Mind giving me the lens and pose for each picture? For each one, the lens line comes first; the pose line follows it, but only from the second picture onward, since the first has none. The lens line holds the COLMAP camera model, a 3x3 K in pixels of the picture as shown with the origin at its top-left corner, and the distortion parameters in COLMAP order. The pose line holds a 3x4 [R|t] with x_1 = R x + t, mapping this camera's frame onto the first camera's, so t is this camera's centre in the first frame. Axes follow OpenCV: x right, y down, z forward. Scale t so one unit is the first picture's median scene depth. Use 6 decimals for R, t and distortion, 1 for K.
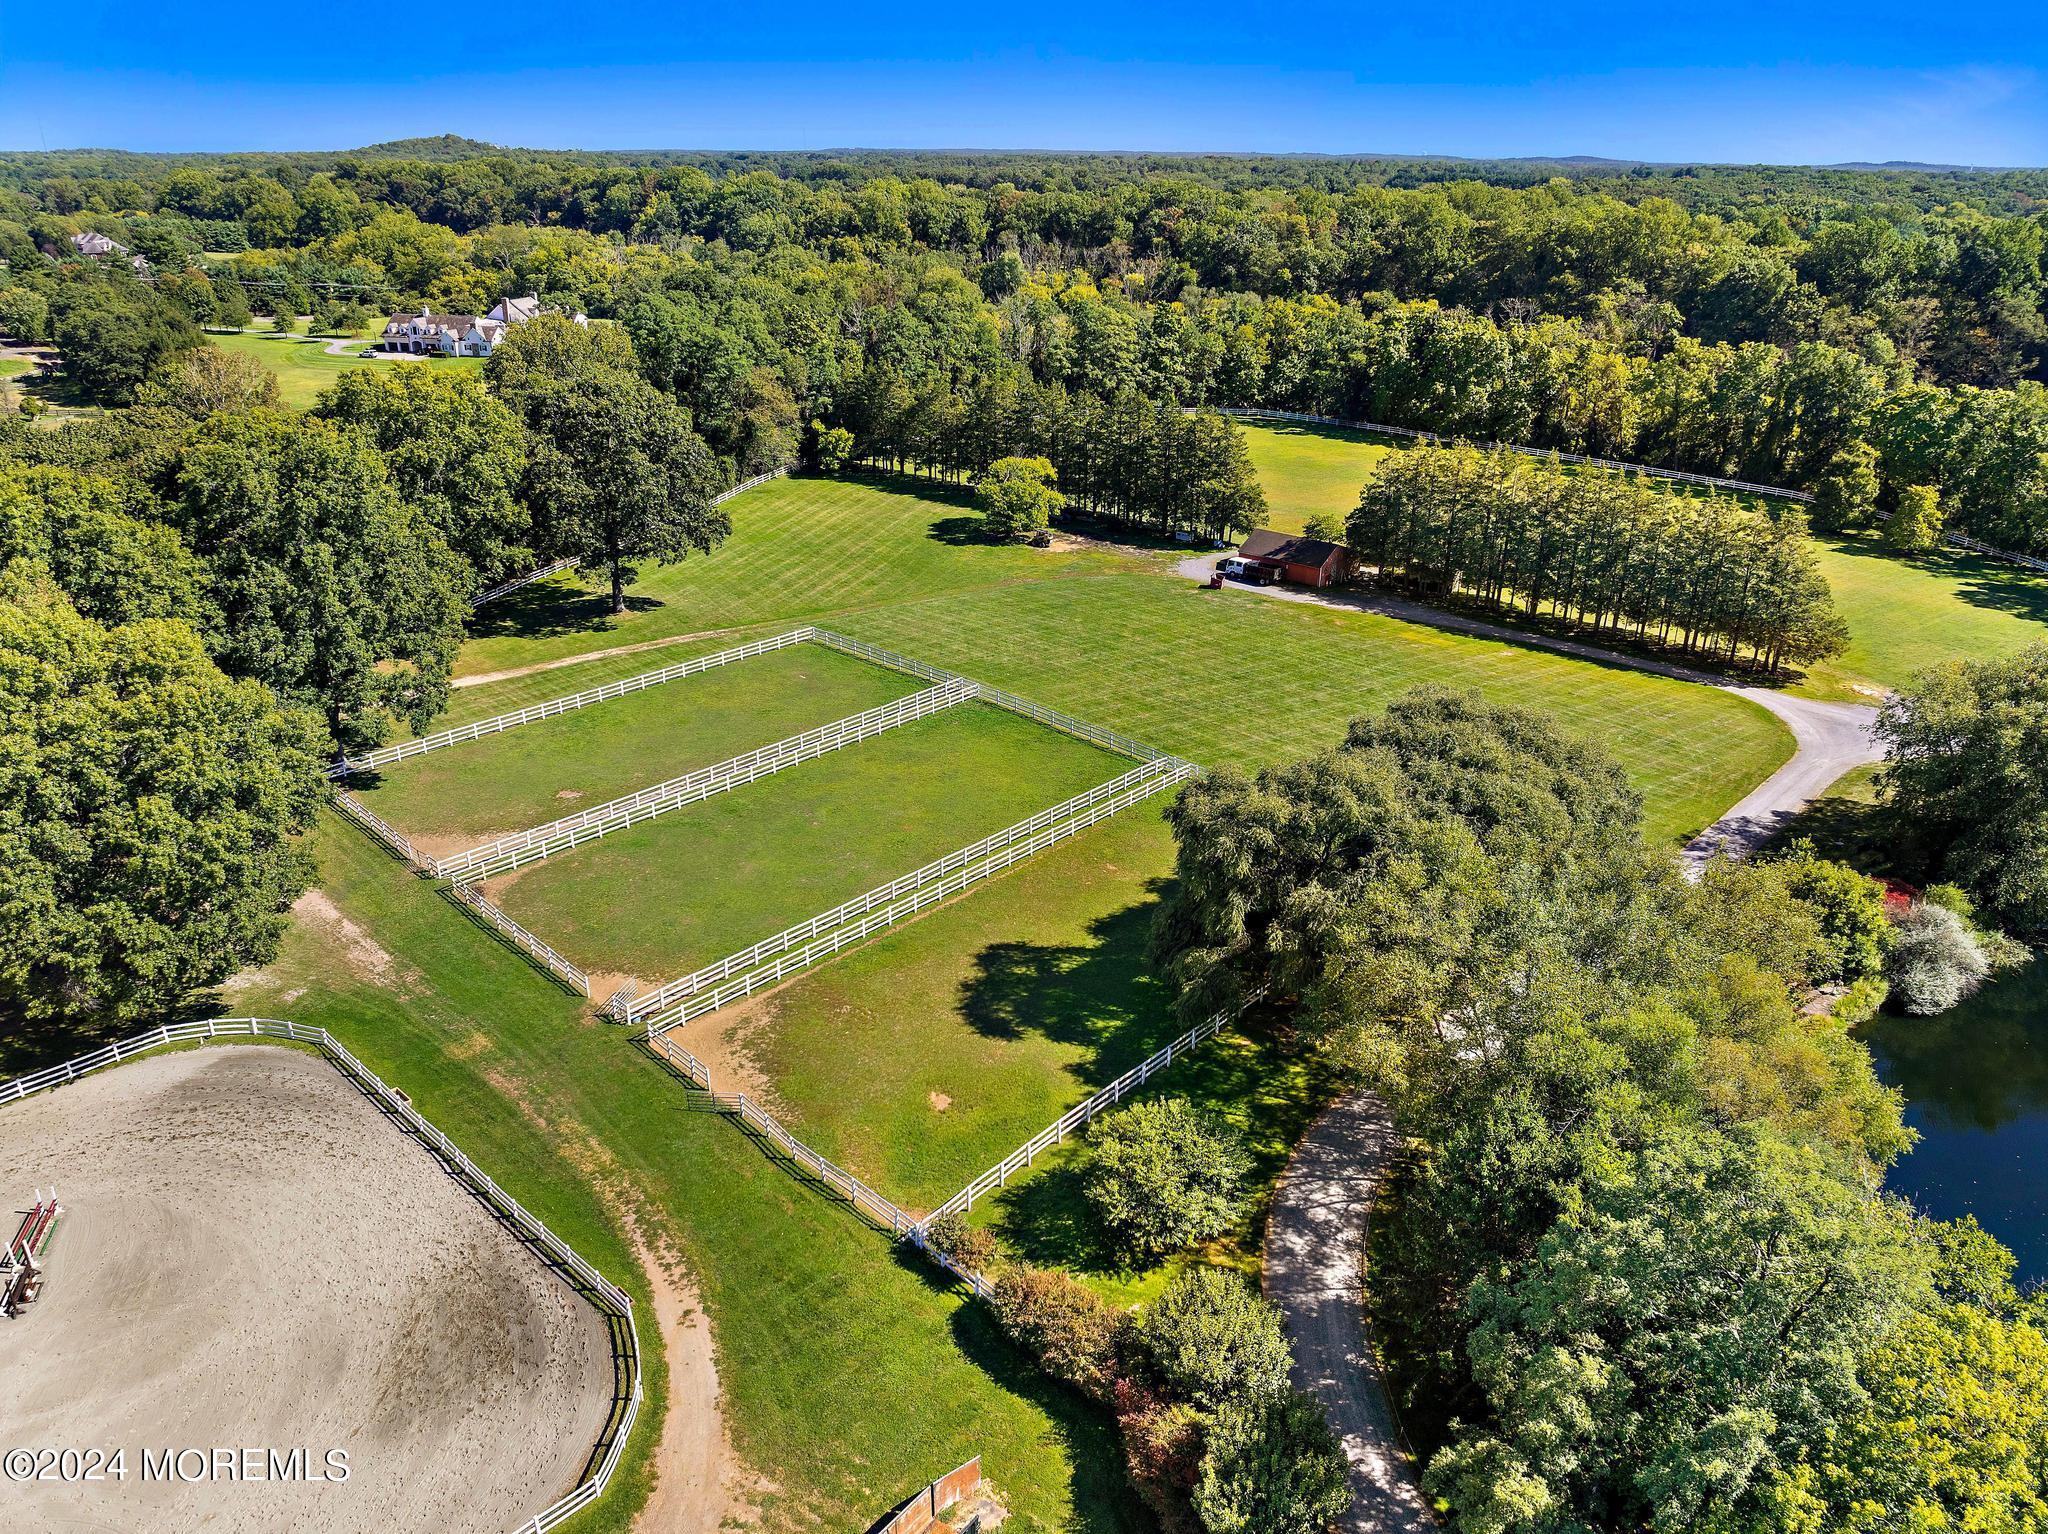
lens RADIAL K [[1428.8, 0, 1029.3], [0, 1428.8, 763.0], [0, 0, 1]] dist [-0.049398, 0.024474]
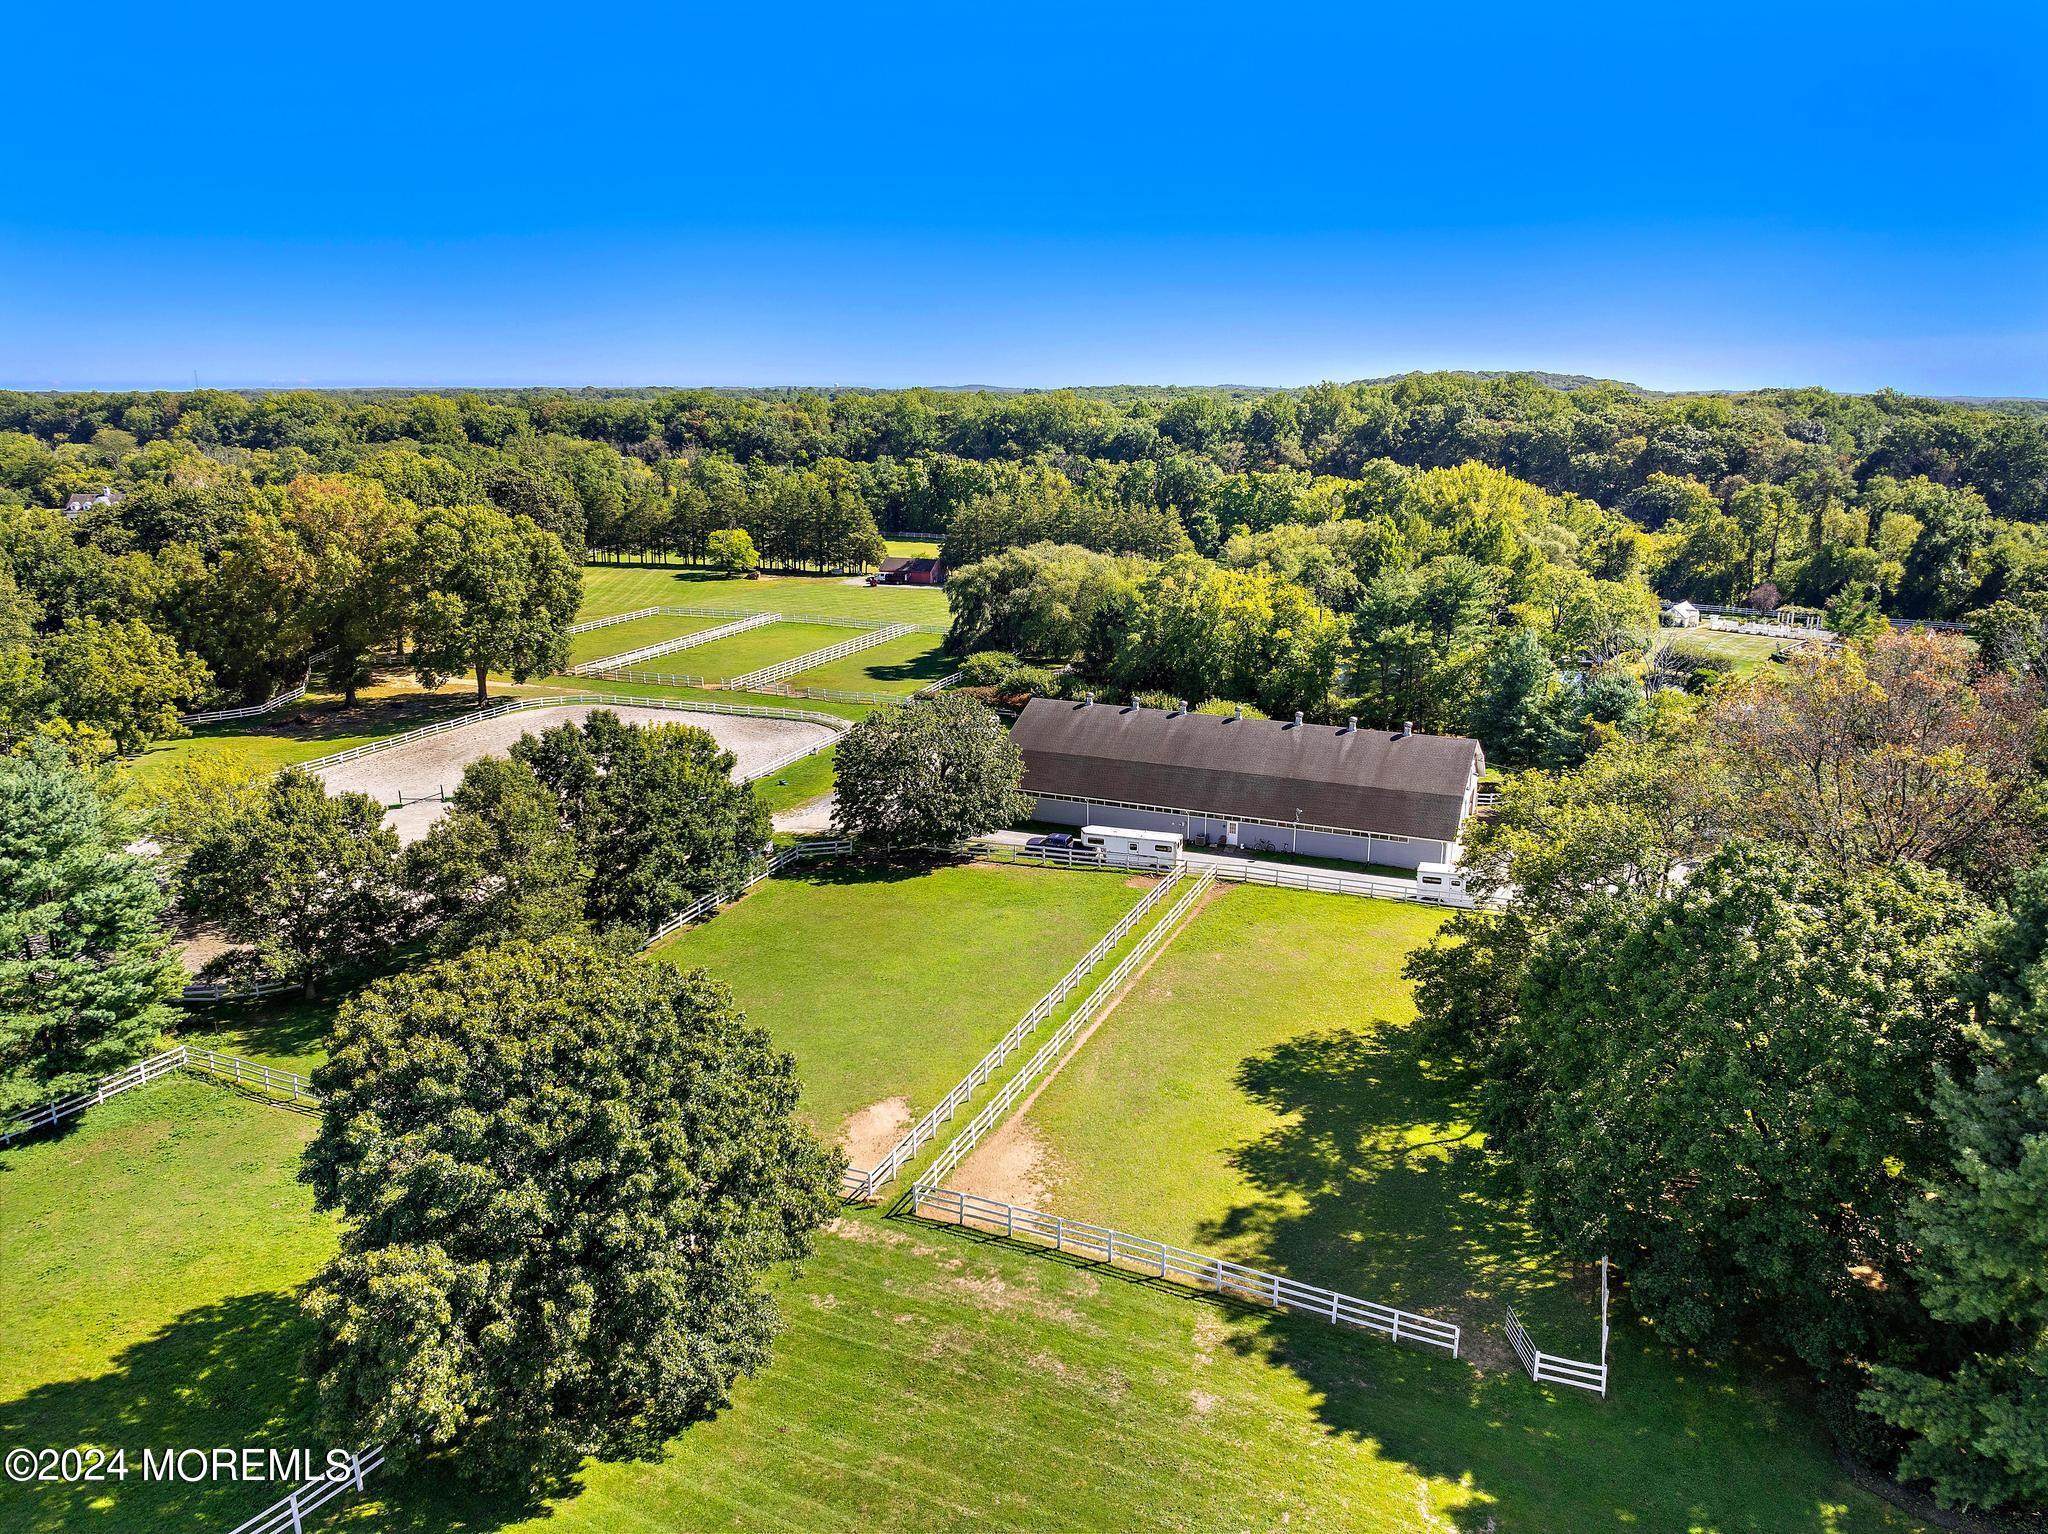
lens RADIAL K [[1428.8, 0, 1029.3], [0, 1428.8, 763.0], [0, 0, 1]] dist [-0.049398, 0.024474]
pose [[0.927097, -0.101006, 0.360955, -0.168119], [0.153432, 0.980895, -0.119601, 0.159970], [-0.341978, 0.166264, 0.924882, -0.302978]]
